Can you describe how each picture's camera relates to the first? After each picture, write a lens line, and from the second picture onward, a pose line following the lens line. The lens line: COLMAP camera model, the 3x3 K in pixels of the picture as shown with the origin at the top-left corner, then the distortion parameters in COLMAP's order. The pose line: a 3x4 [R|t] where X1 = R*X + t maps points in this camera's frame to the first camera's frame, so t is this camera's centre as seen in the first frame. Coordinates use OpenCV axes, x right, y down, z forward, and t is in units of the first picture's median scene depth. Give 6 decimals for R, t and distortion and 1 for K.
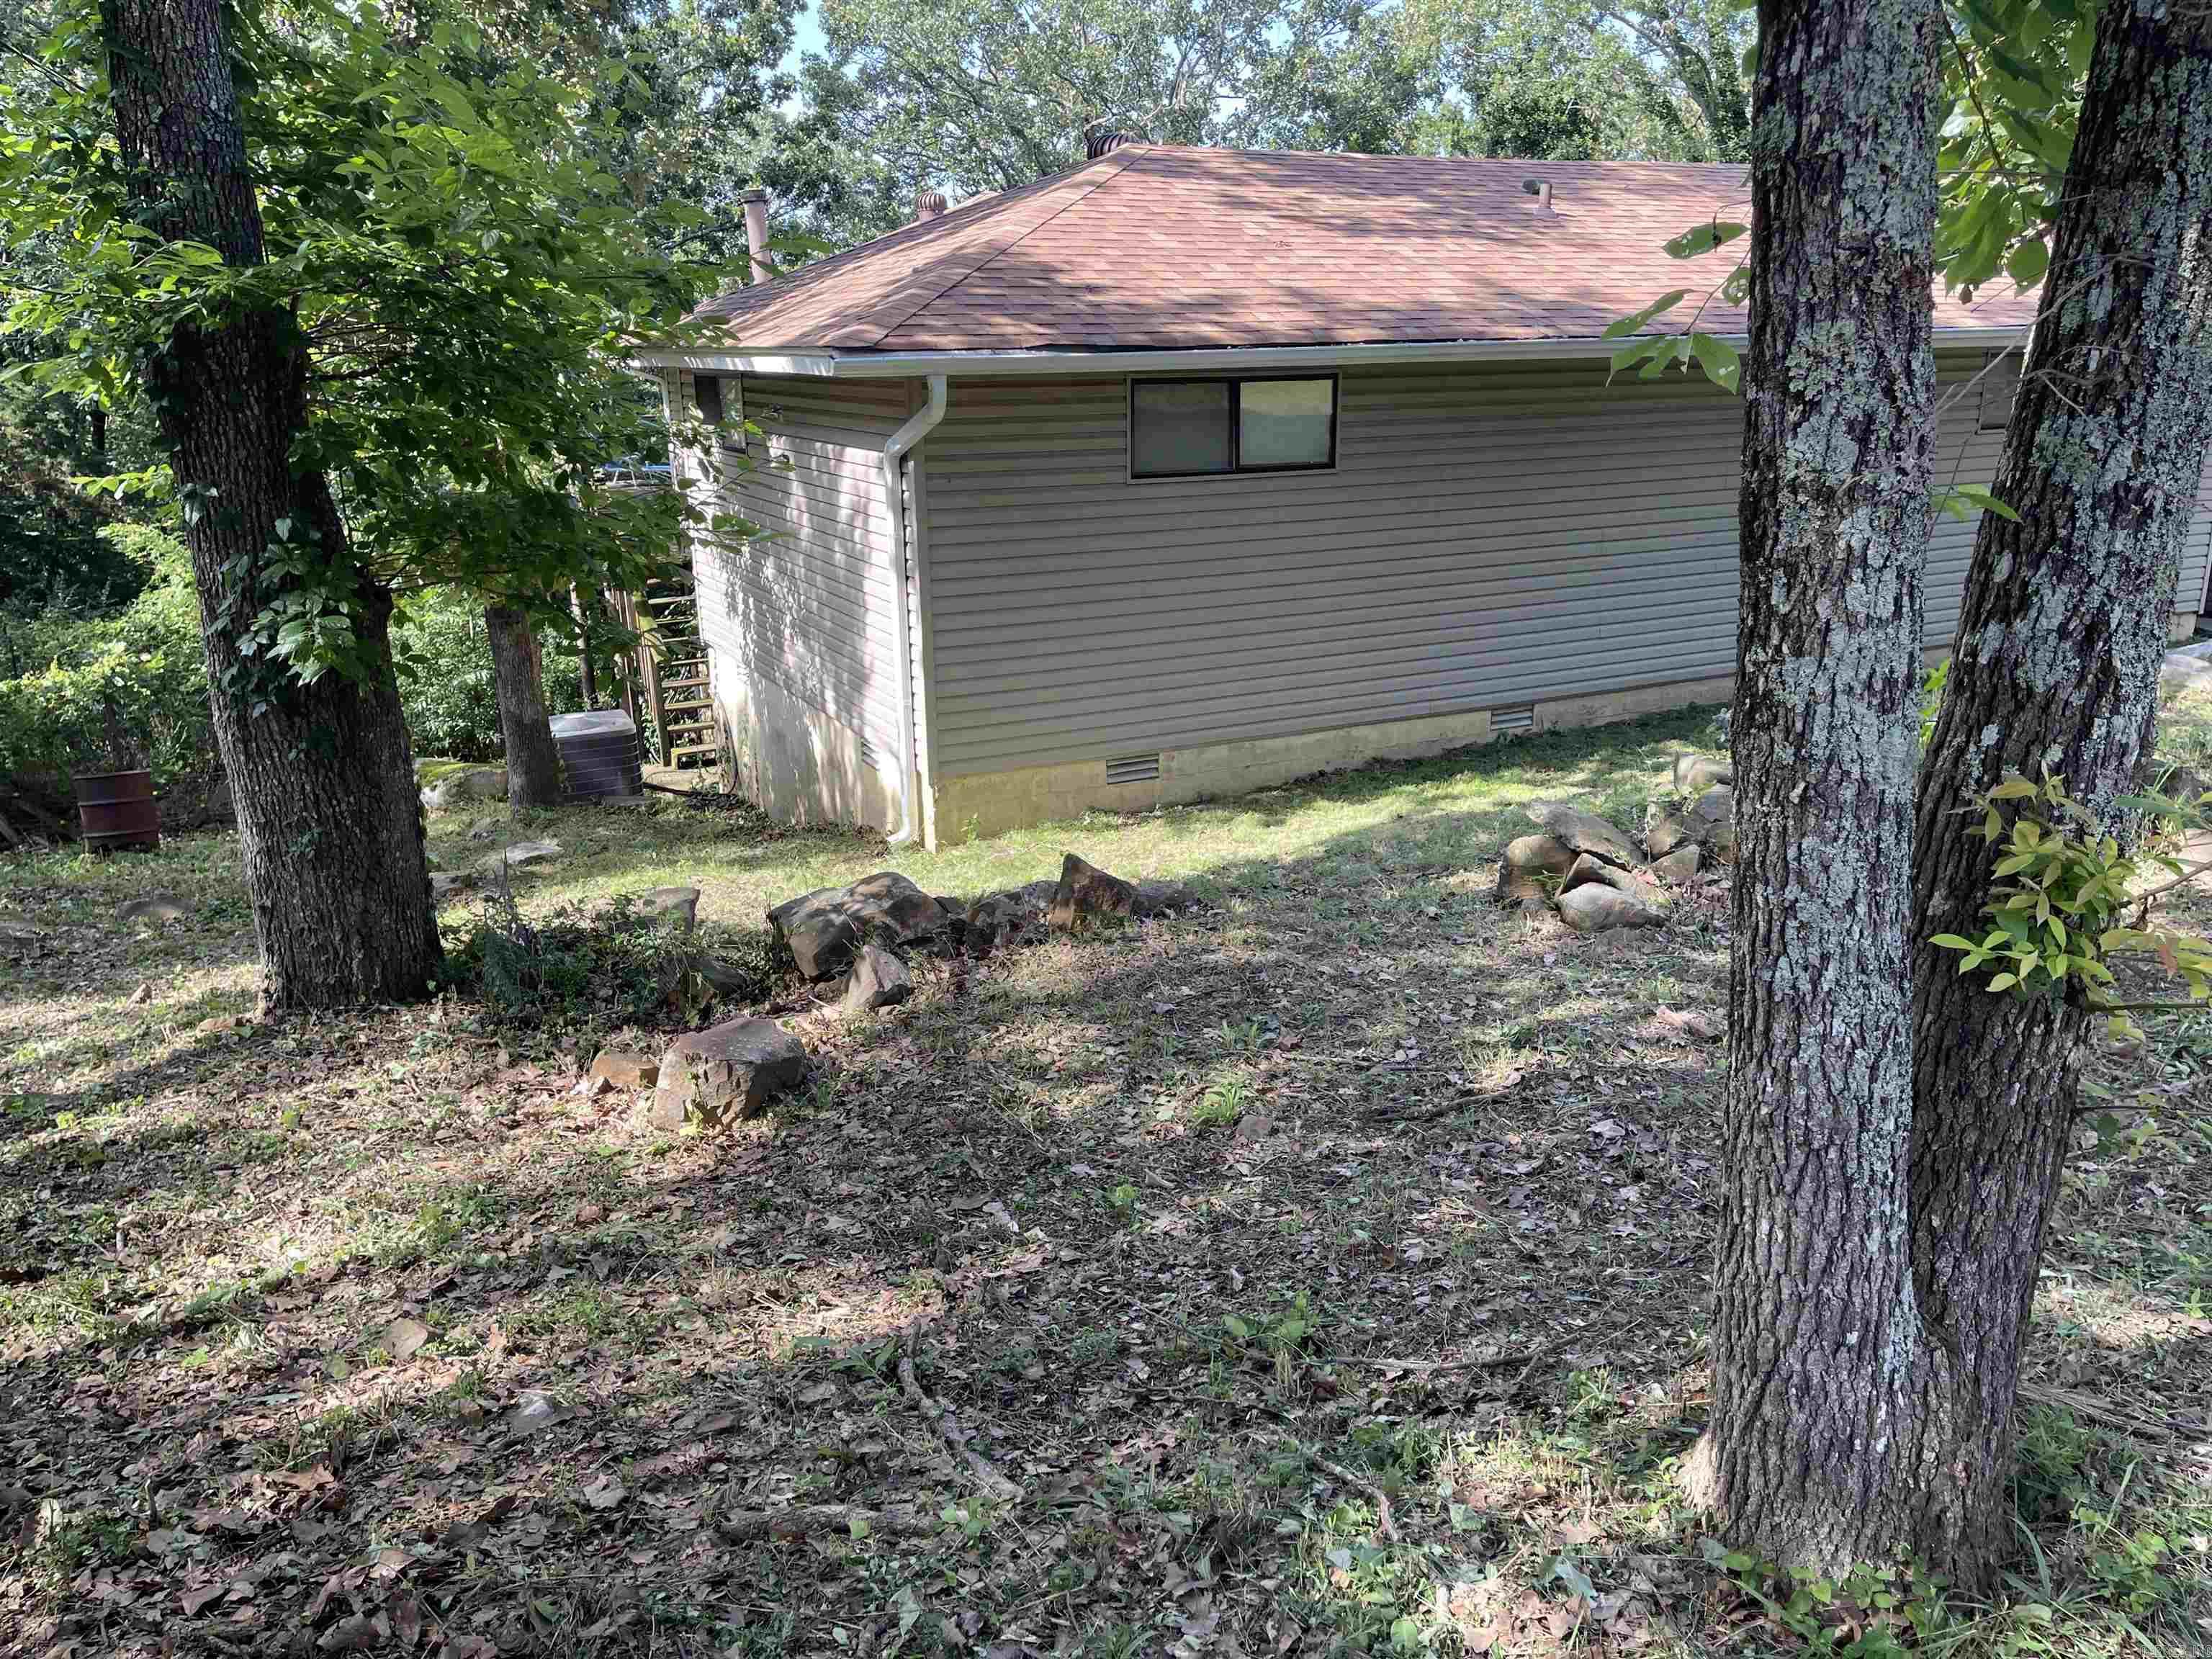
lens RADIAL K [[1659.1, 0, 1100.7], [0, 1659.1, 837.4], [0, 0, 1]] dist [0.076131, -0.095822]
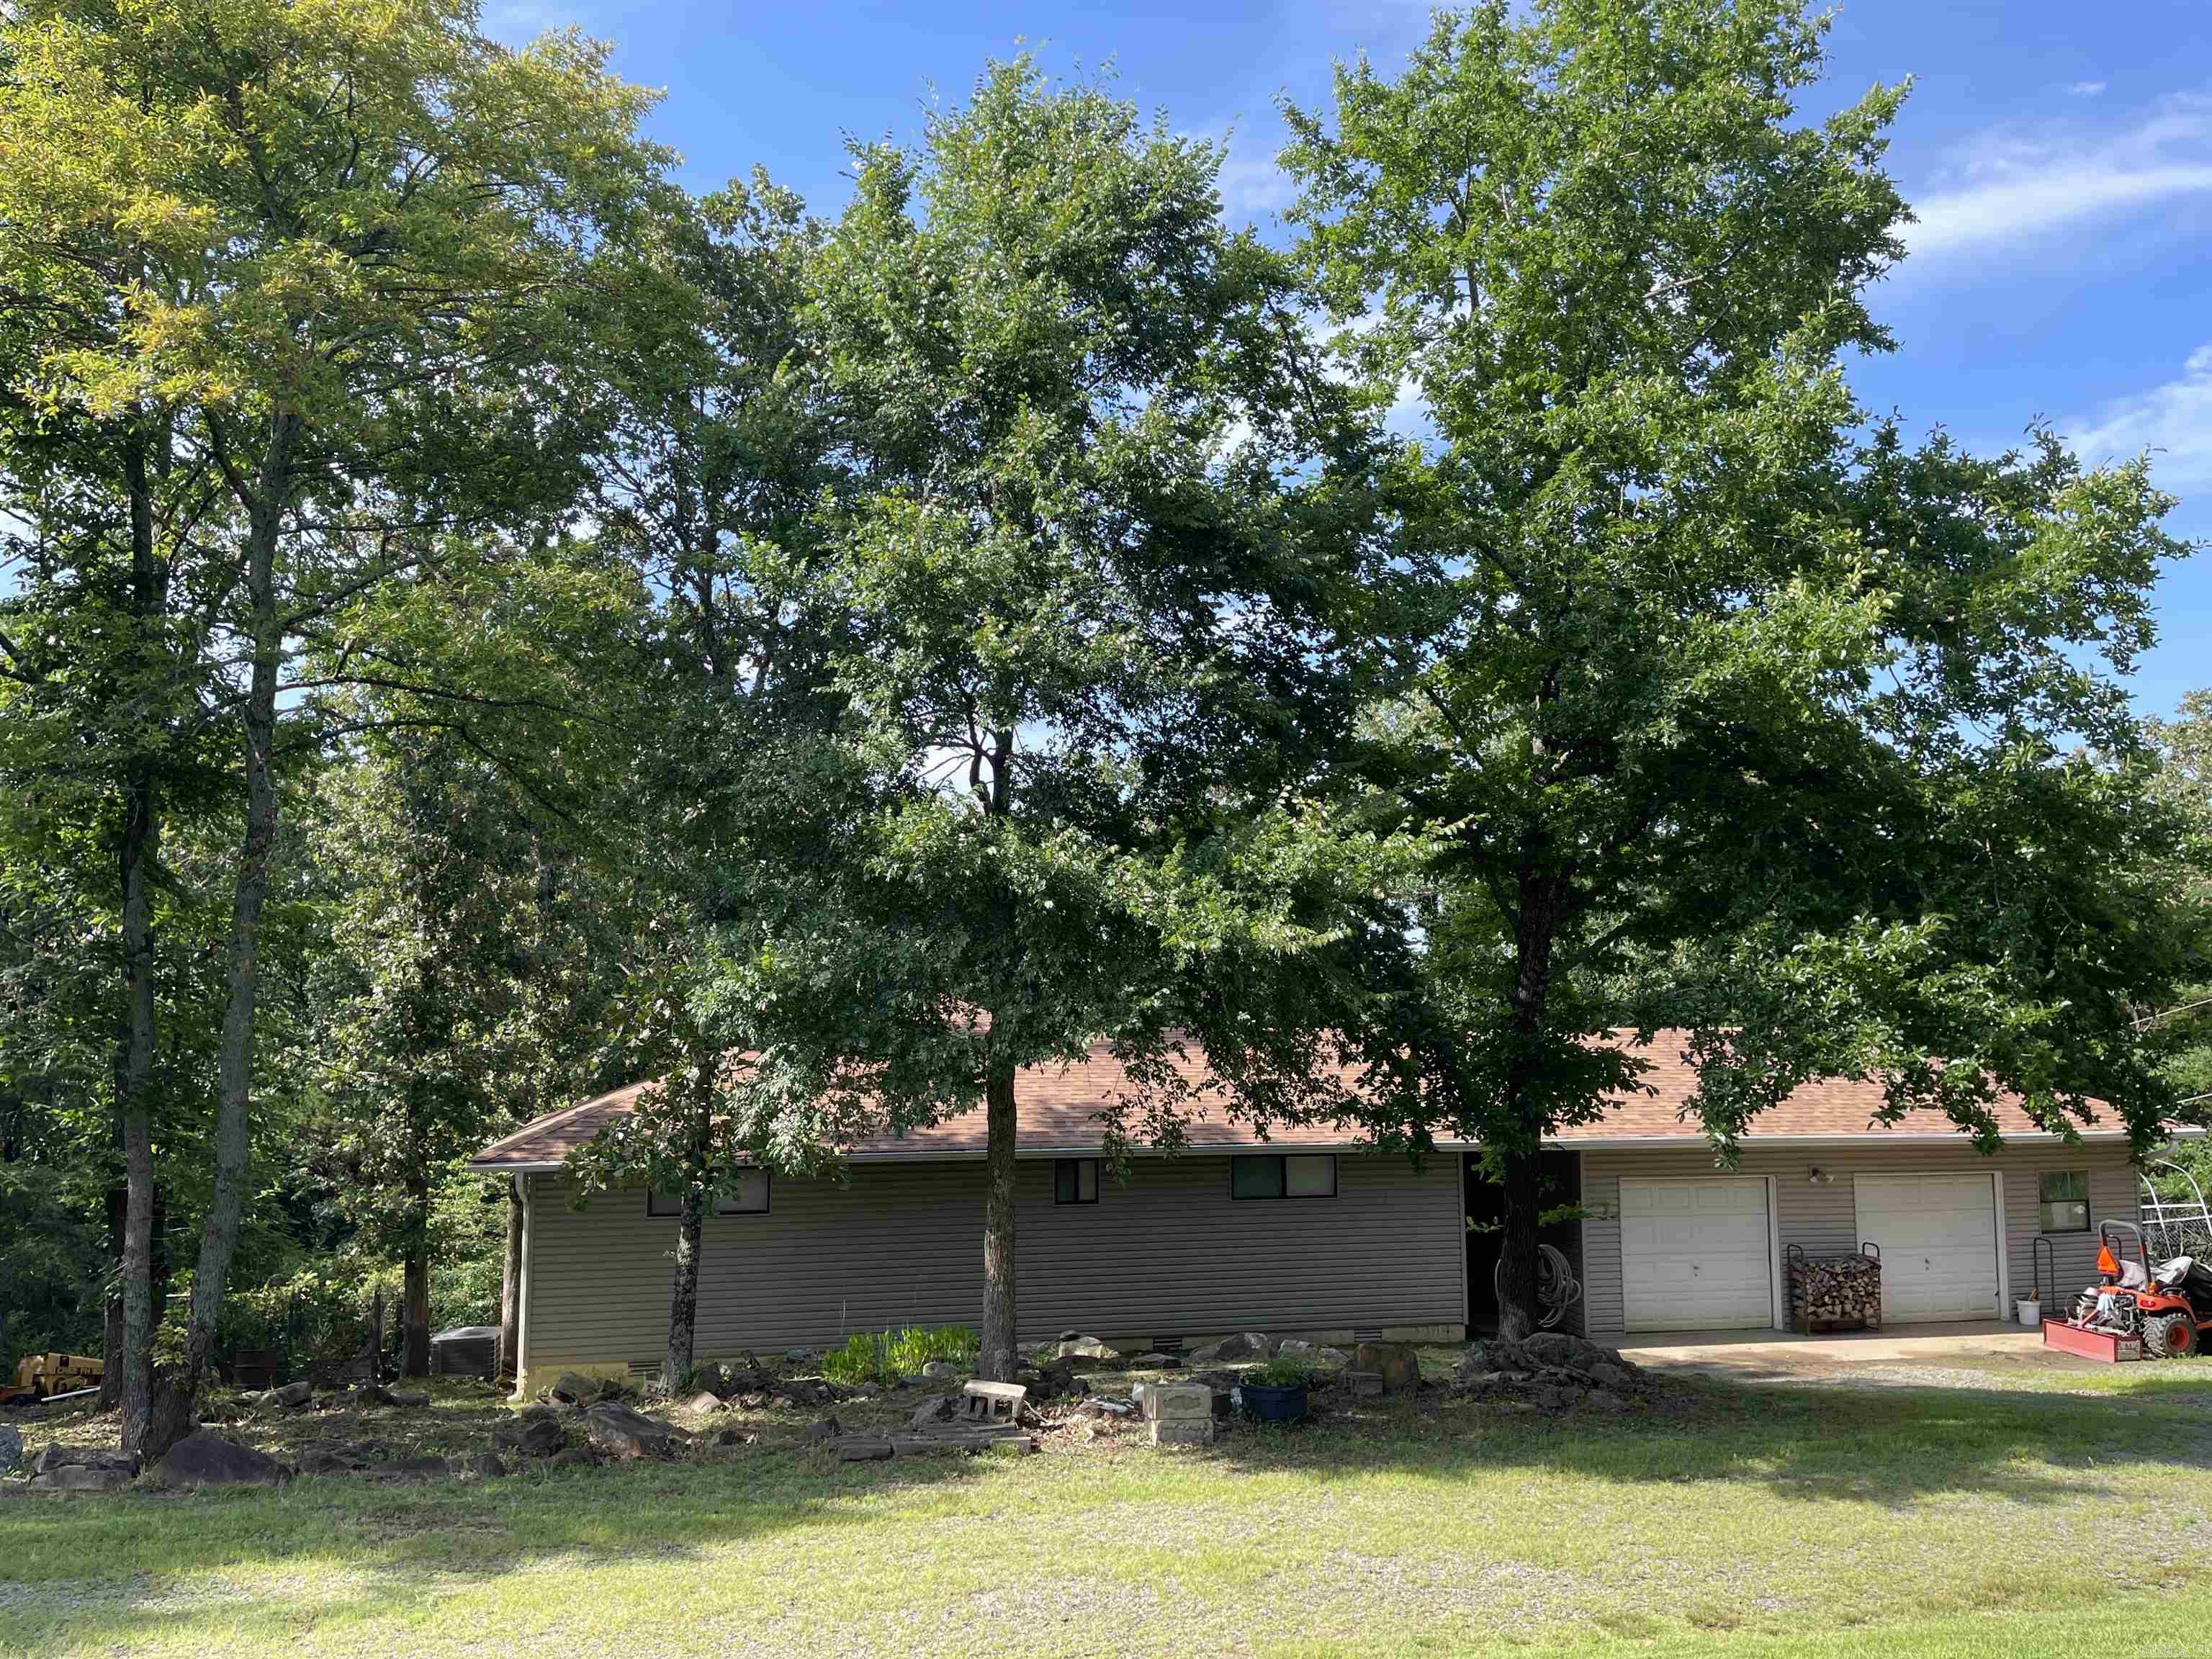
lens RADIAL K [[1659.1, 0, 1087.3], [0, 1659.1, 823.3], [0, 0, 1]] dist [0.076131, -0.095822]
pose [[0.968253, -0.014070, -0.249576, 1.060680], [-0.082428, 0.924601, -0.371912, 0.056238], [0.235991, 0.380677, 0.894088, -0.886747]]
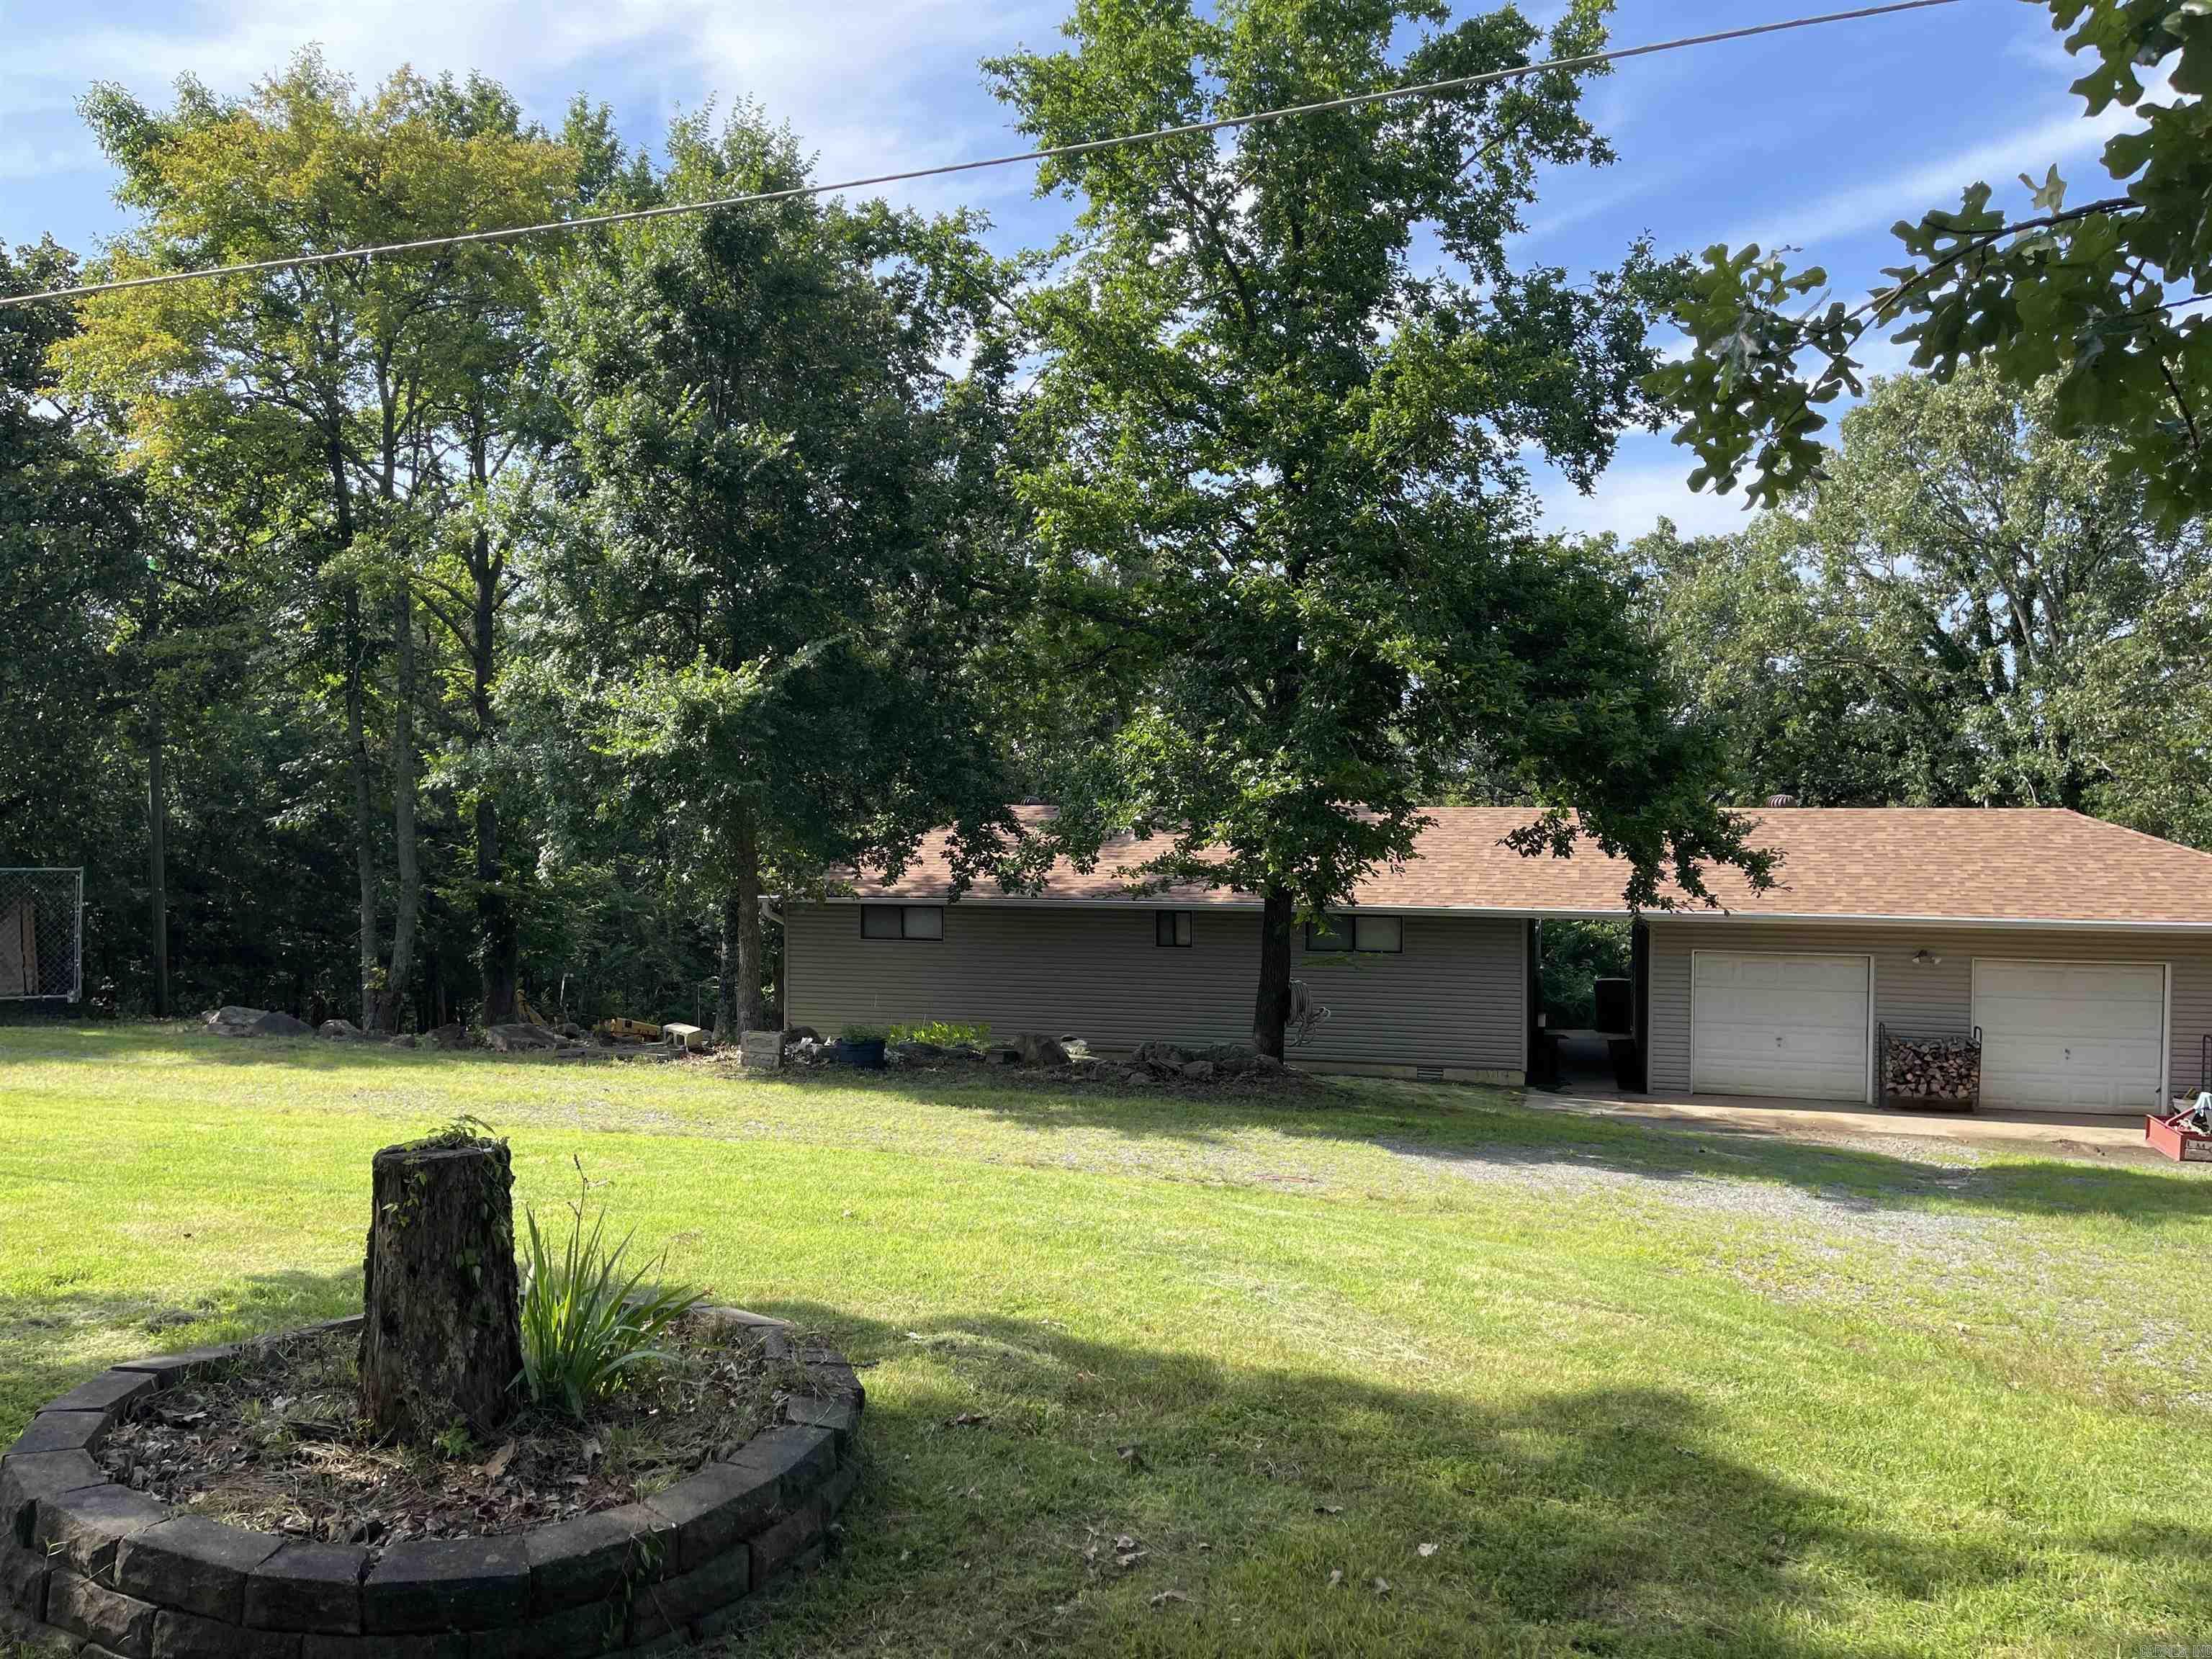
lens RADIAL K [[1659.1, 0, 1102.2], [0, 1659.1, 837.1], [0, 0, 1]] dist [0.076131, -0.095822]
pose [[0.746594, 0.036234, -0.664292, 2.153715], [-0.198838, 0.965028, -0.170836, 0.014510], [0.634870, 0.259631, 0.727689, -0.802352]]
